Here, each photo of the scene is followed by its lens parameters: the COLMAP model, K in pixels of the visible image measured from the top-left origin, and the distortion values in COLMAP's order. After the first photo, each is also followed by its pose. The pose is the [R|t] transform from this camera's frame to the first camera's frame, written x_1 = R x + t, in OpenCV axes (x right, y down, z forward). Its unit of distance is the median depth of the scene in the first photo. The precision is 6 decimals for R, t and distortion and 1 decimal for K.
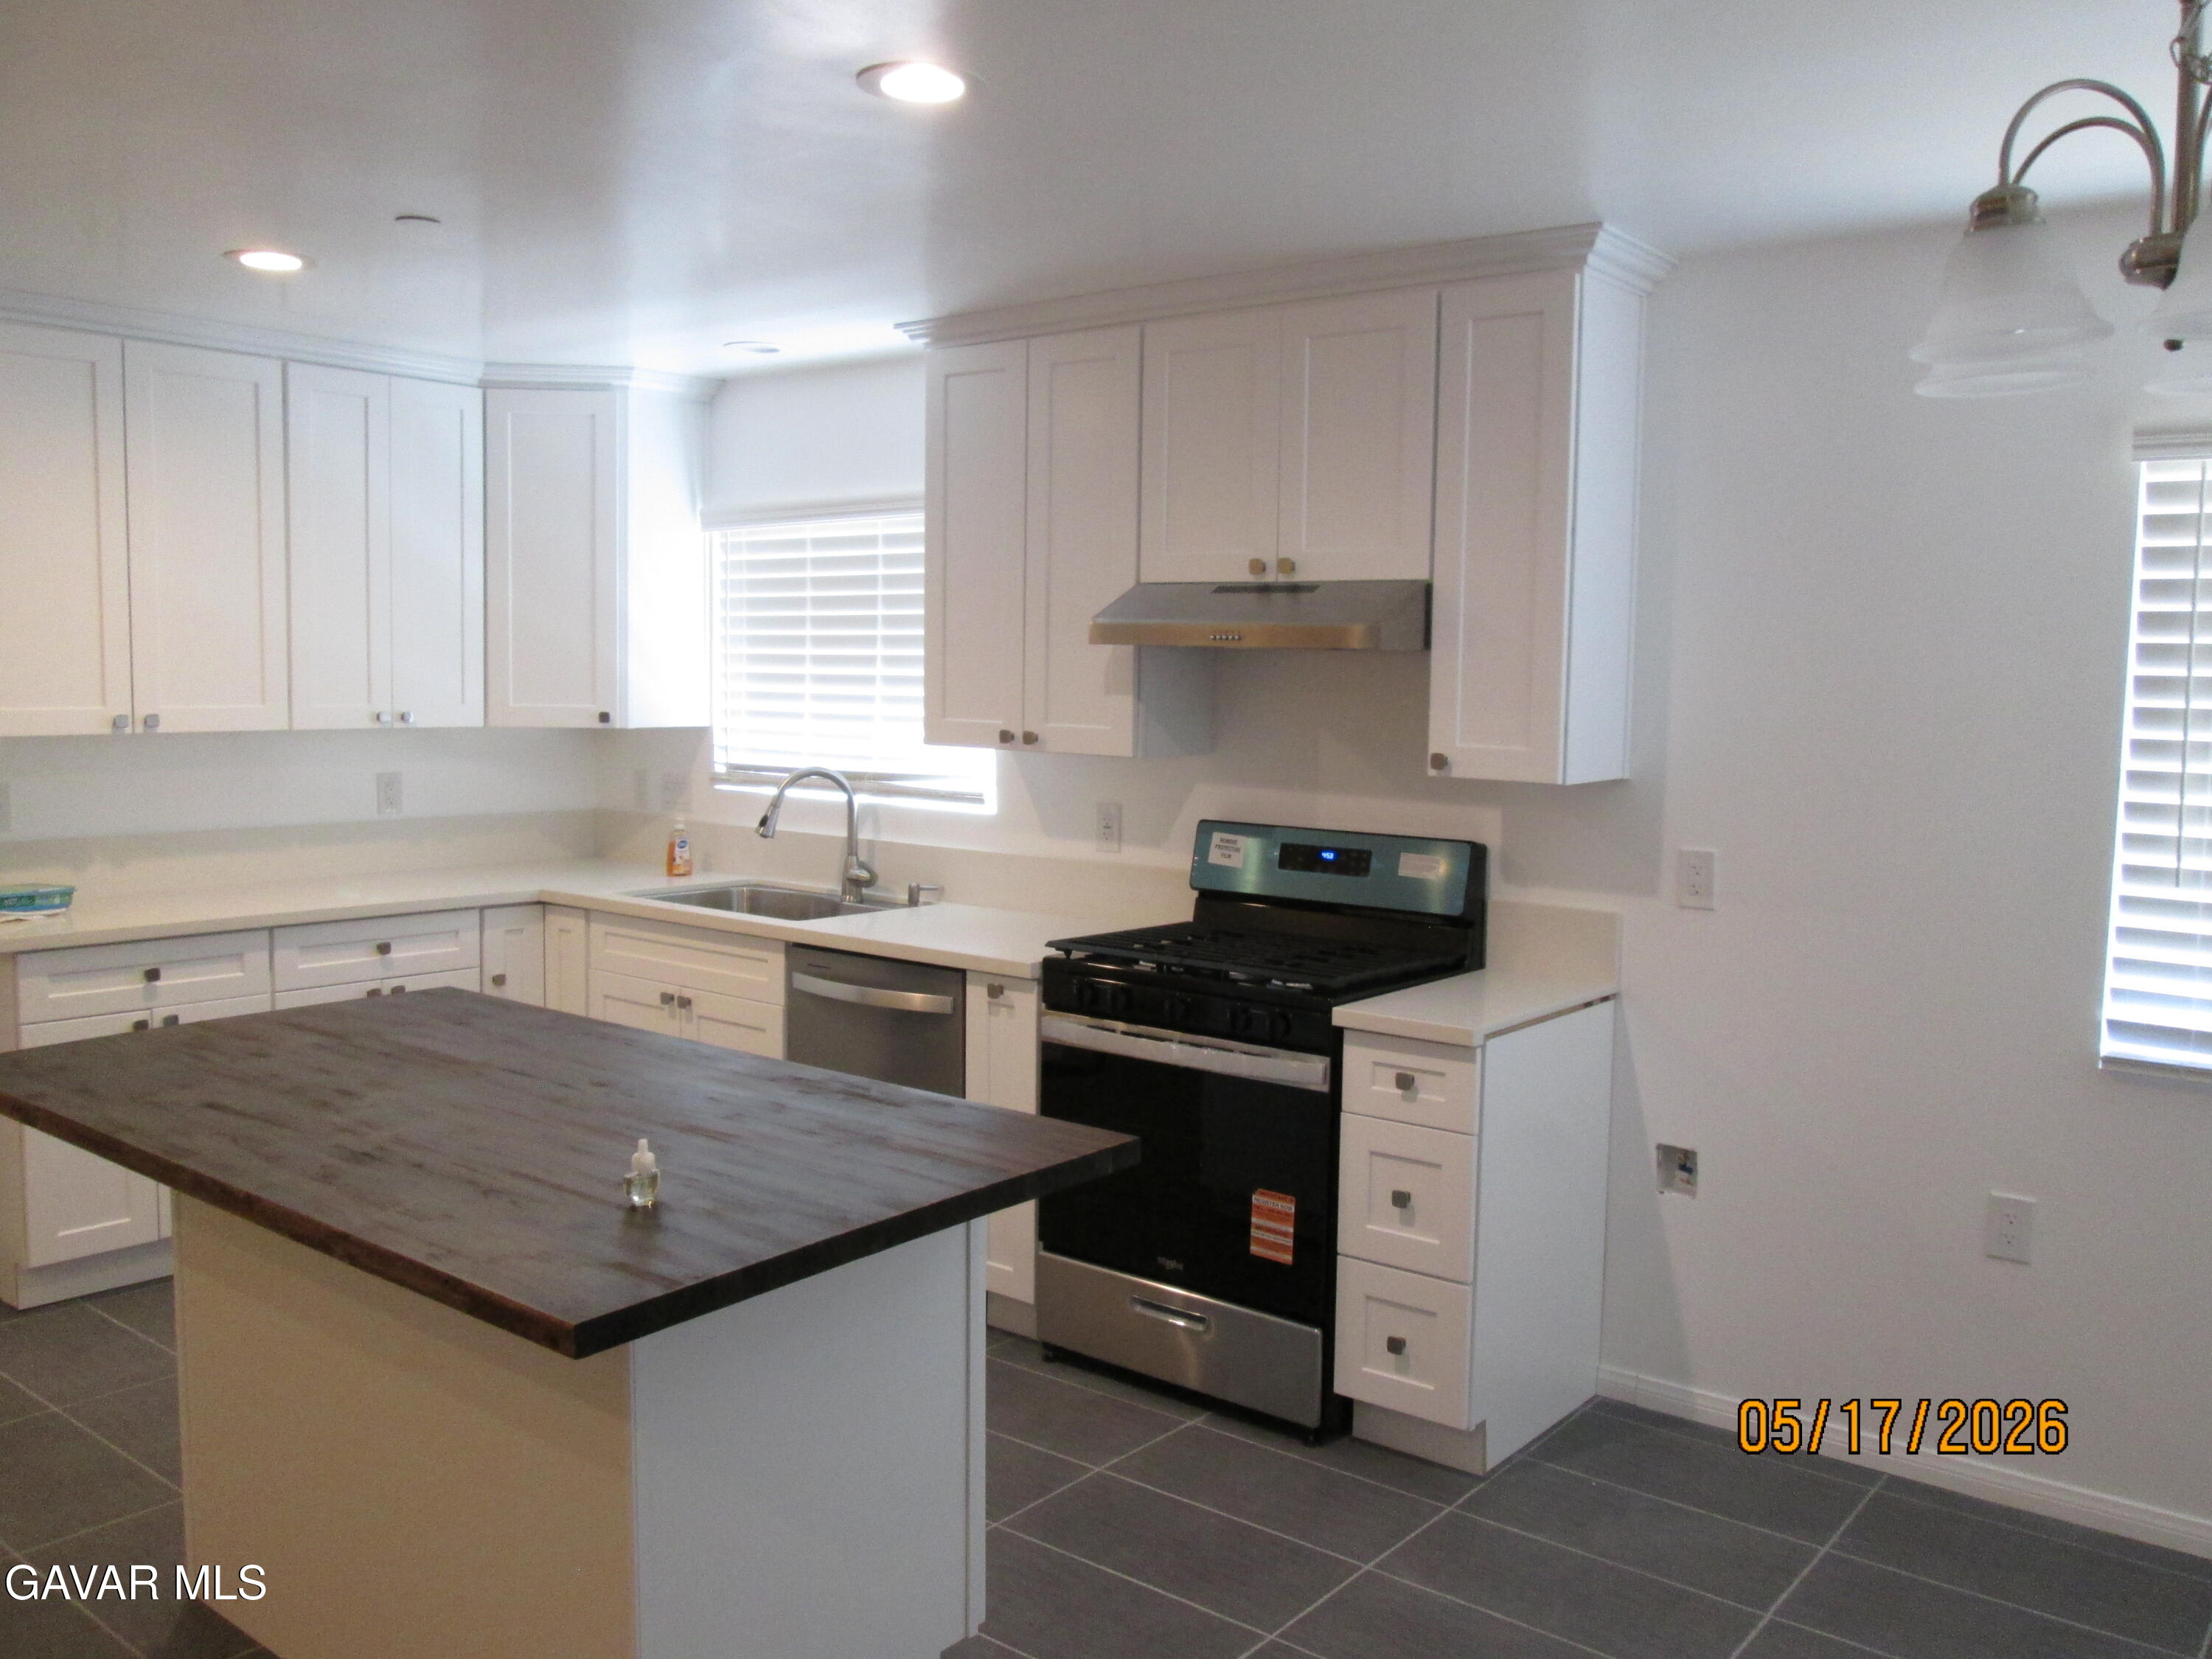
lens RADIAL K [[1817.2, 0, 1110.0], [0, 1817.2, 822.5], [0, 0, 1]] dist [-0.045146, 0.012542]
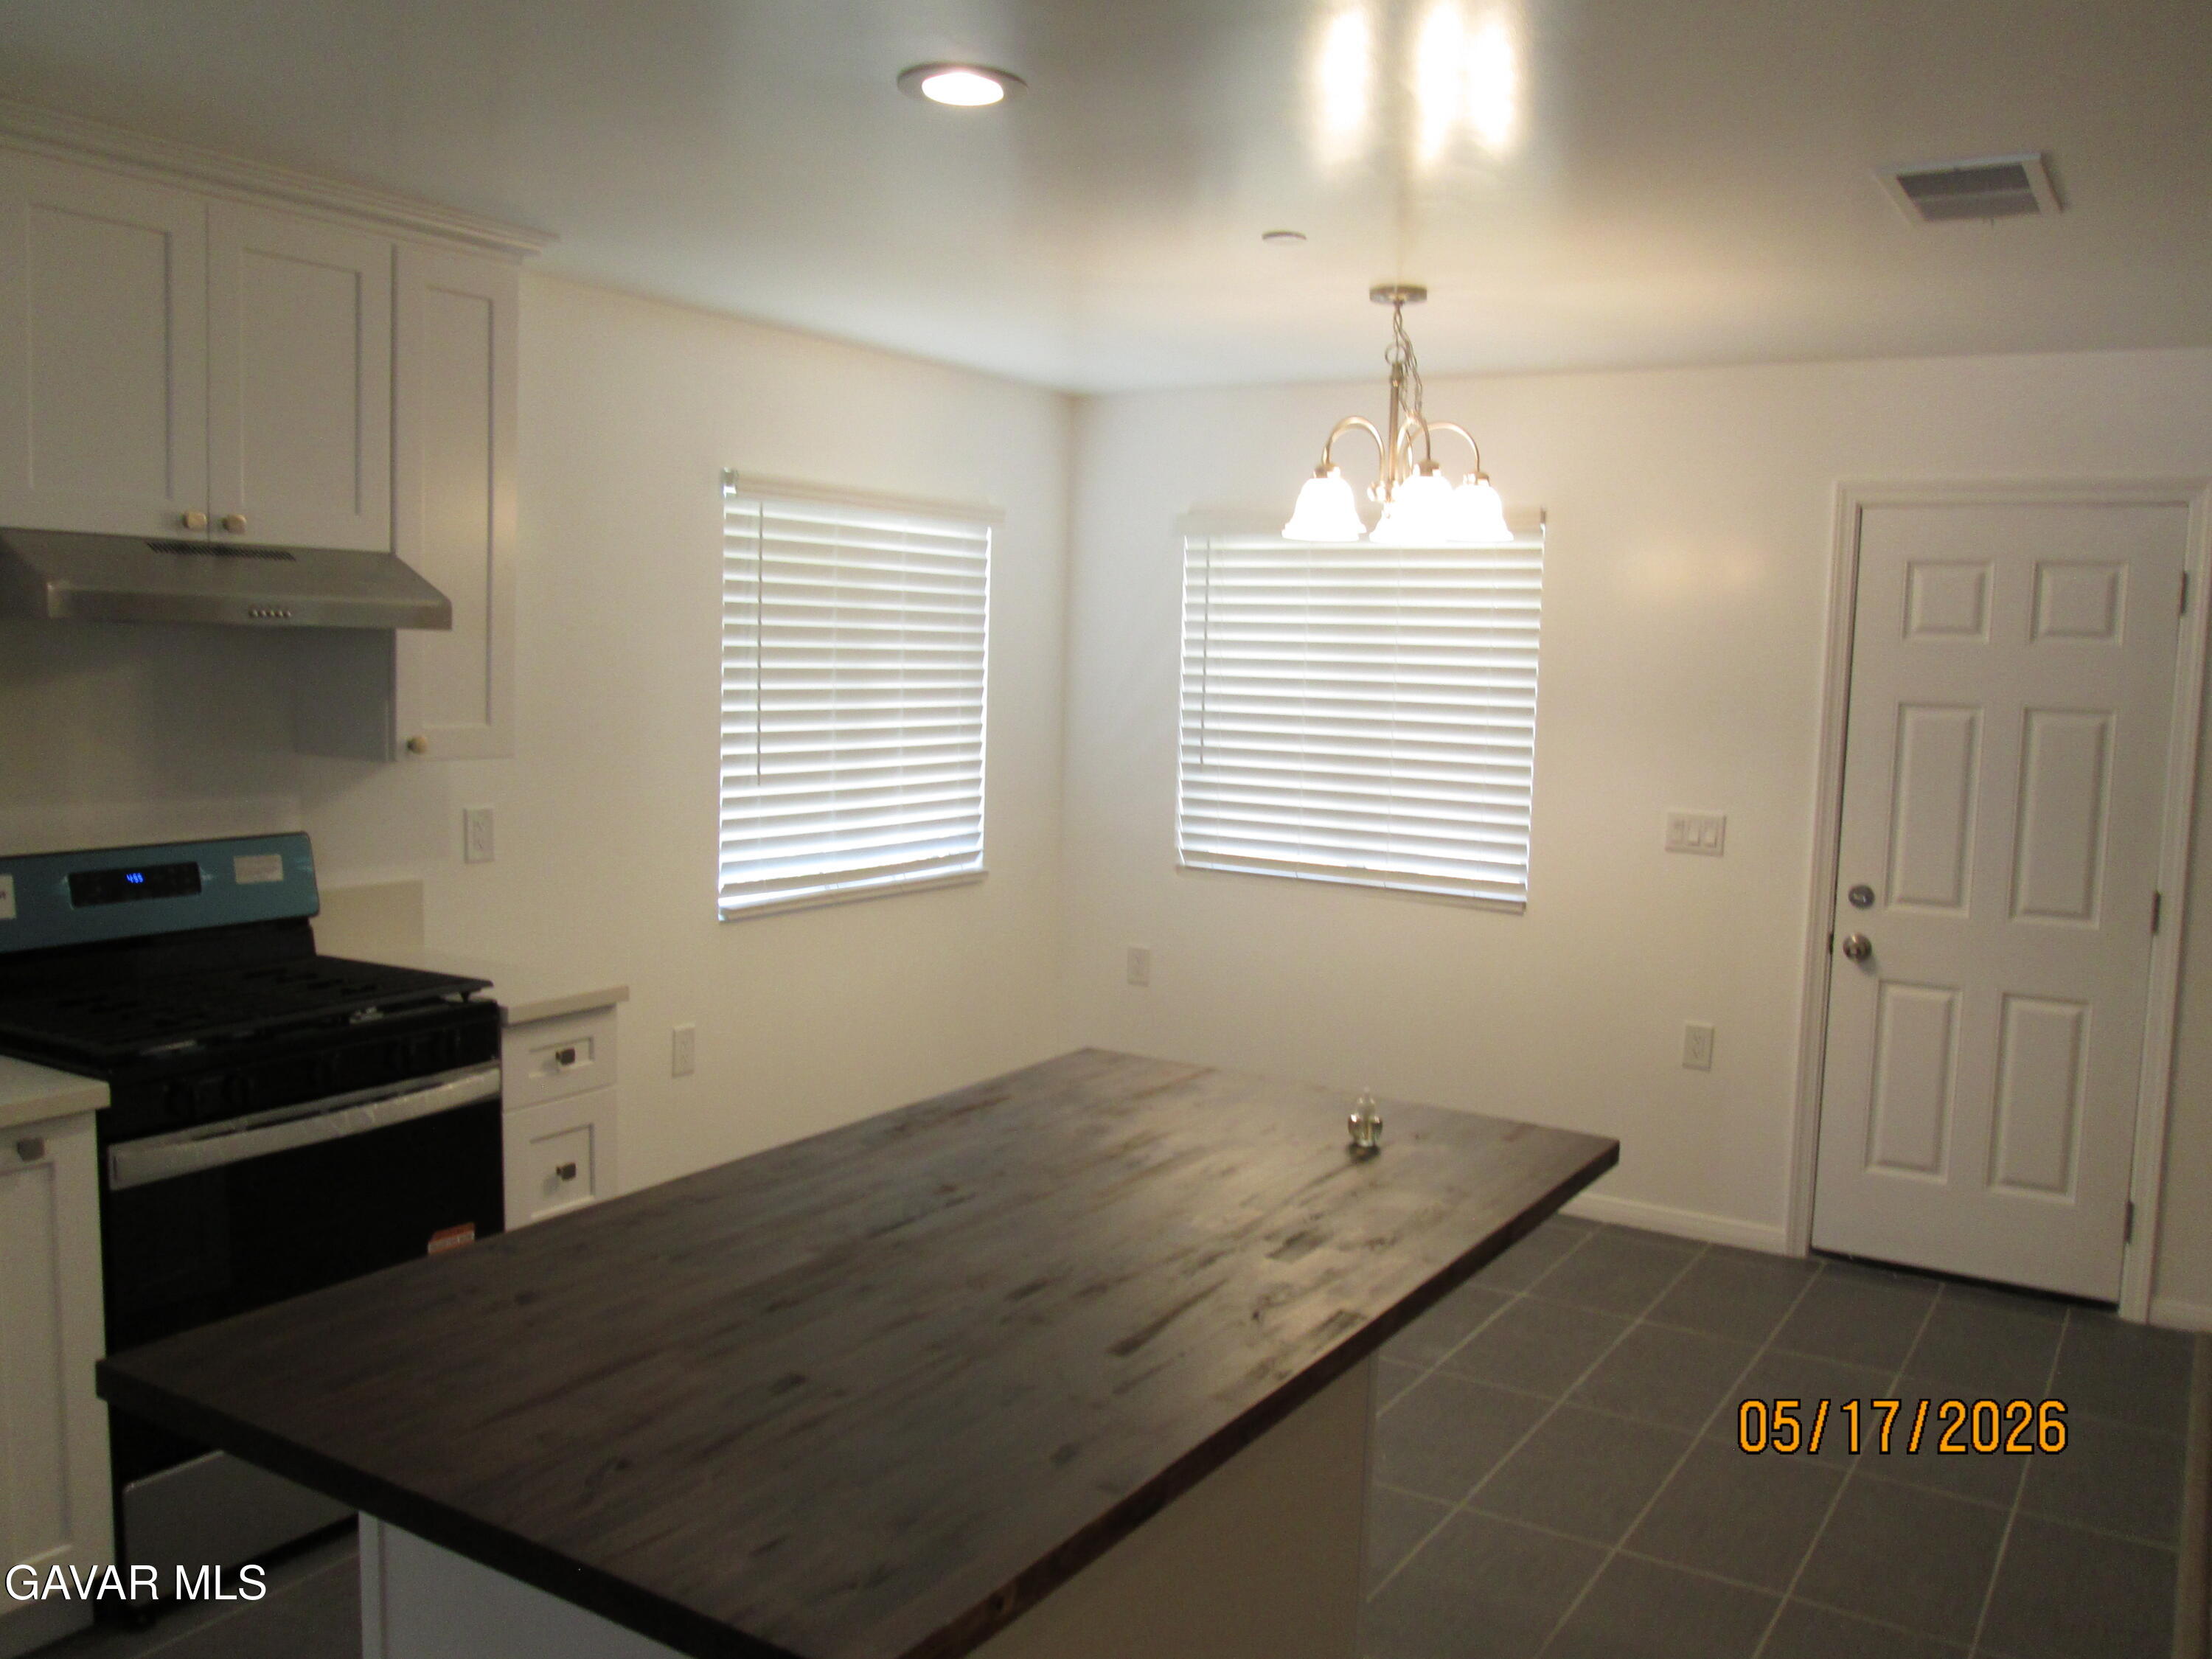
lens RADIAL K [[1832.2, 0, 1095.0], [0, 1832.2, 825.0], [0, 0, 1]] dist [-0.045358, 0.005366]
pose [[-0.098867, -0.114894, 0.988446, -0.742806], [0.062454, 0.990637, 0.121395, -0.079362], [-0.993139, 0.073735, -0.090766, 0.677735]]
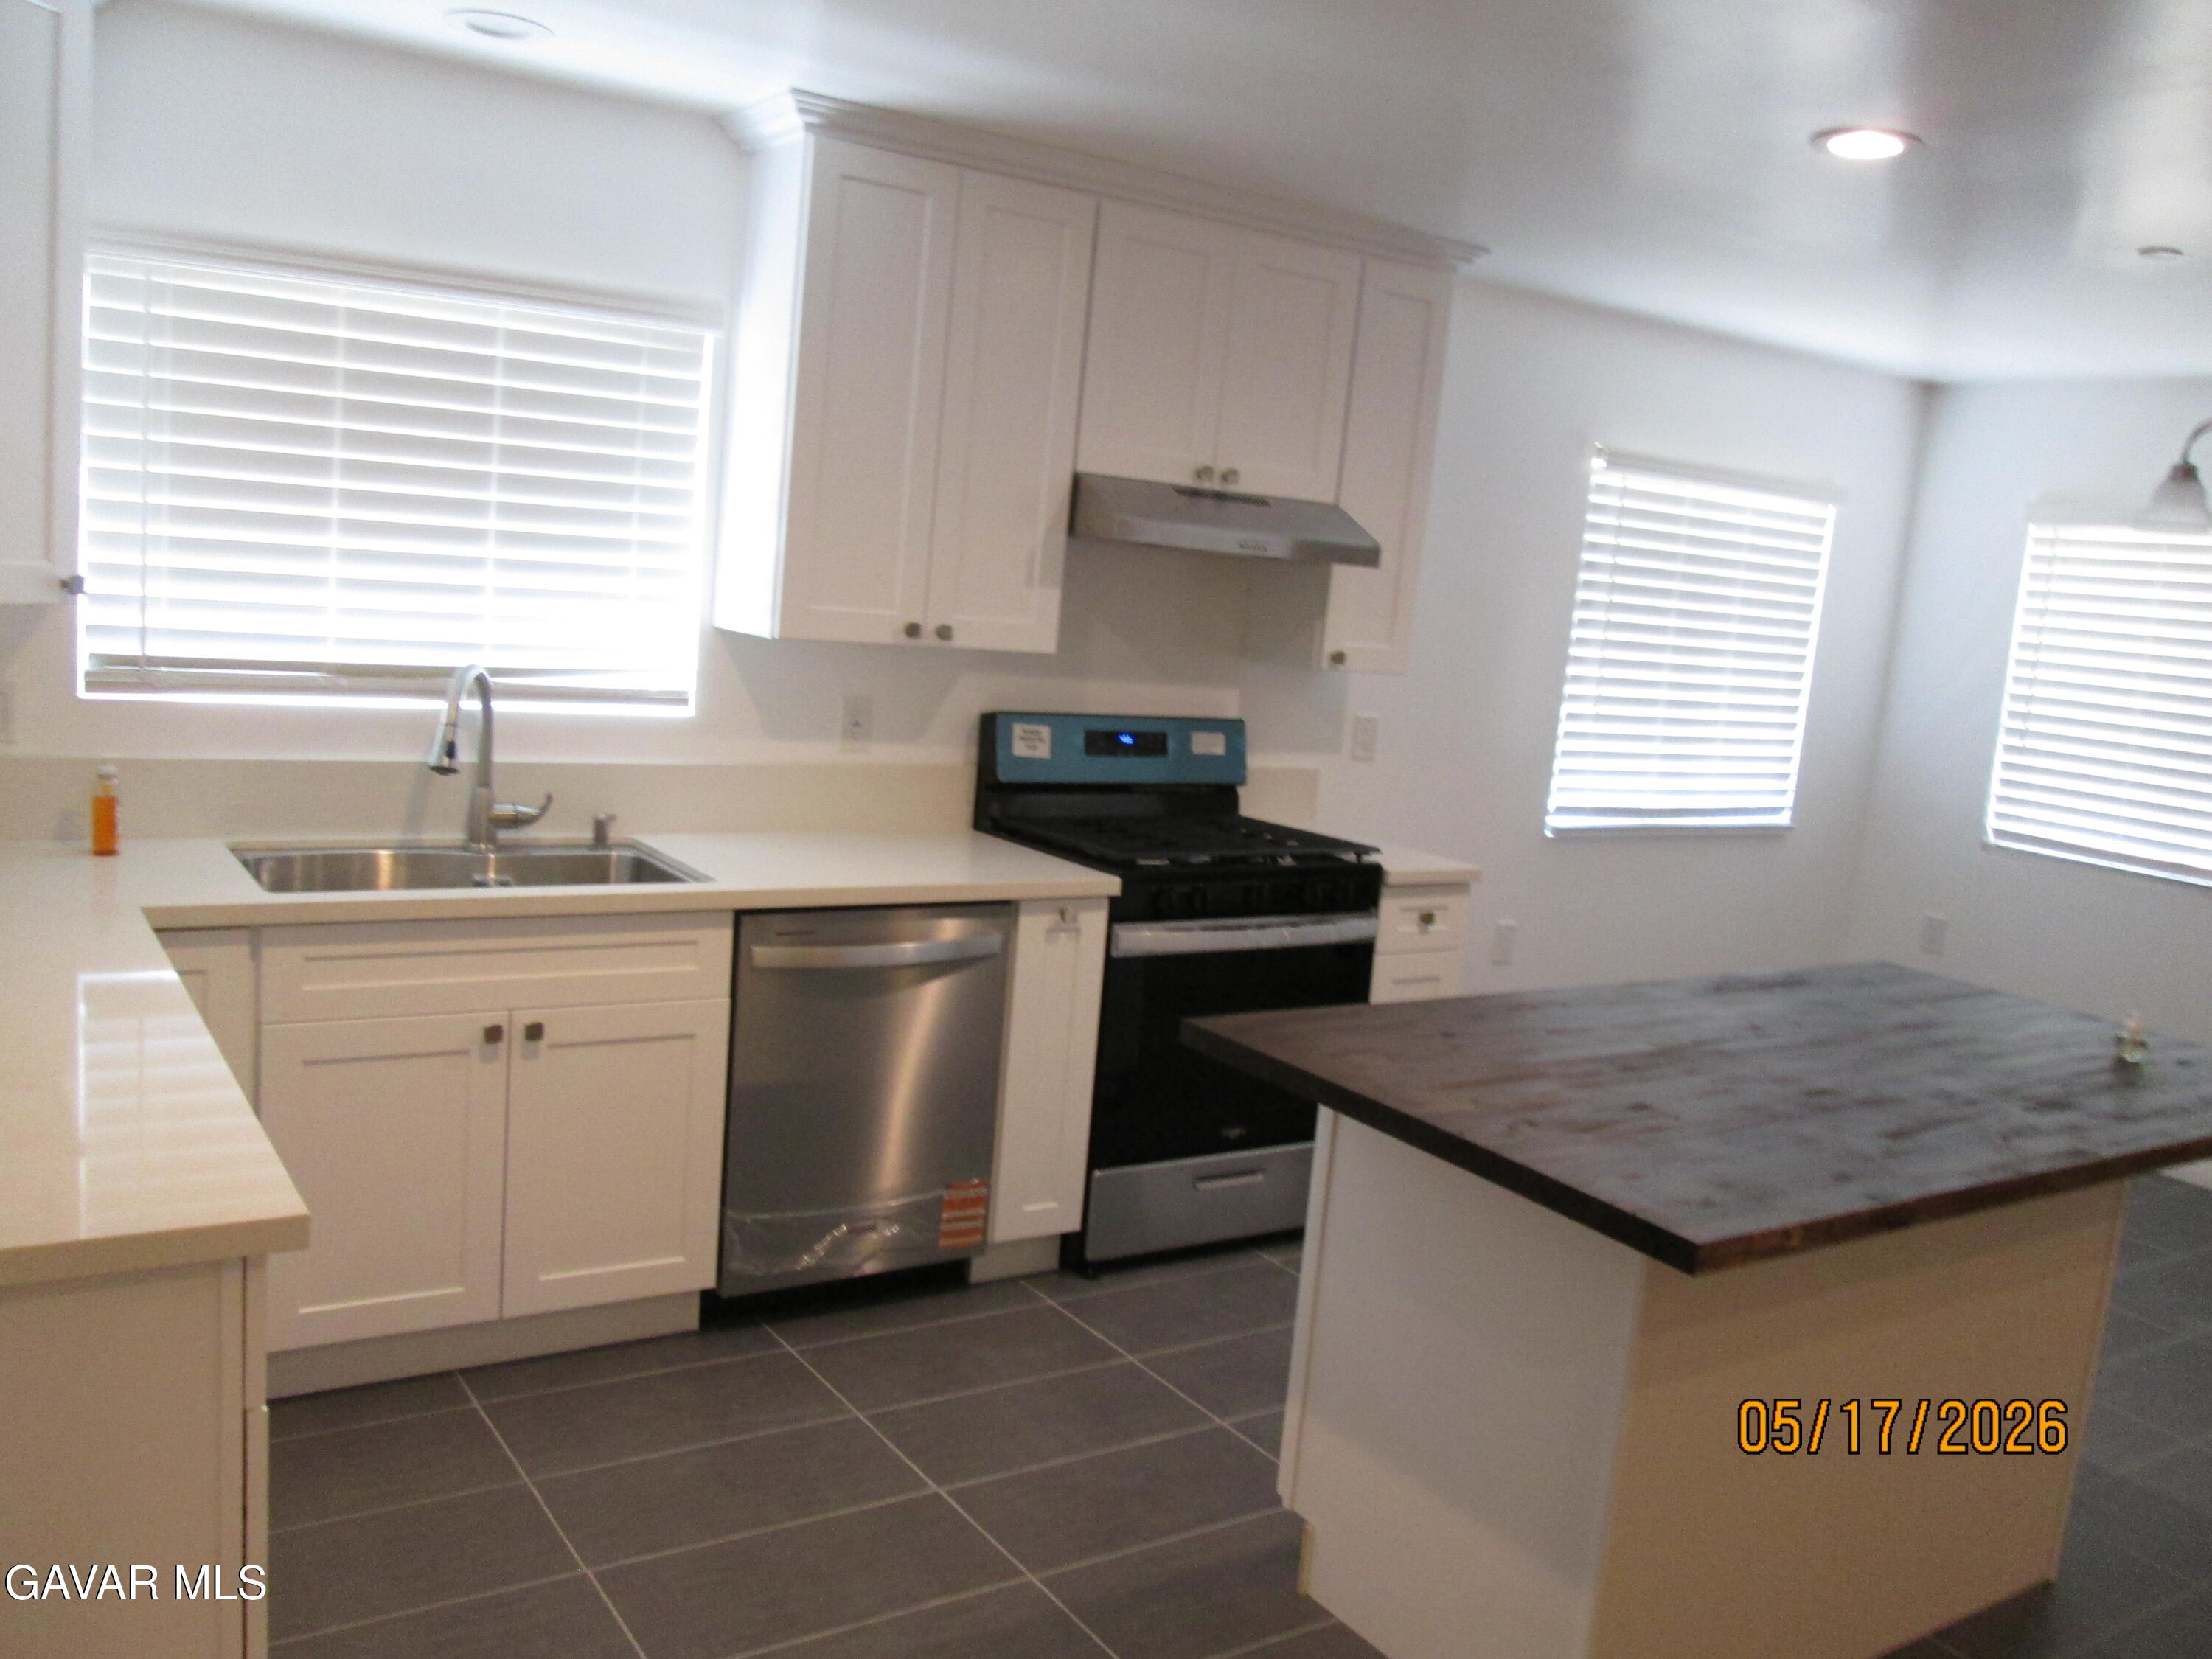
lens RADIAL K [[1817.2, 0, 1110.0], [0, 1817.2, 822.5], [0, 0, 1]] dist [-0.045146, 0.012542]
pose [[0.317784, -0.123526, 0.940082, -0.933132], [0.001726, 0.991551, 0.129706, -0.075276], [-0.948162, -0.039596, 0.315312, 0.700120]]
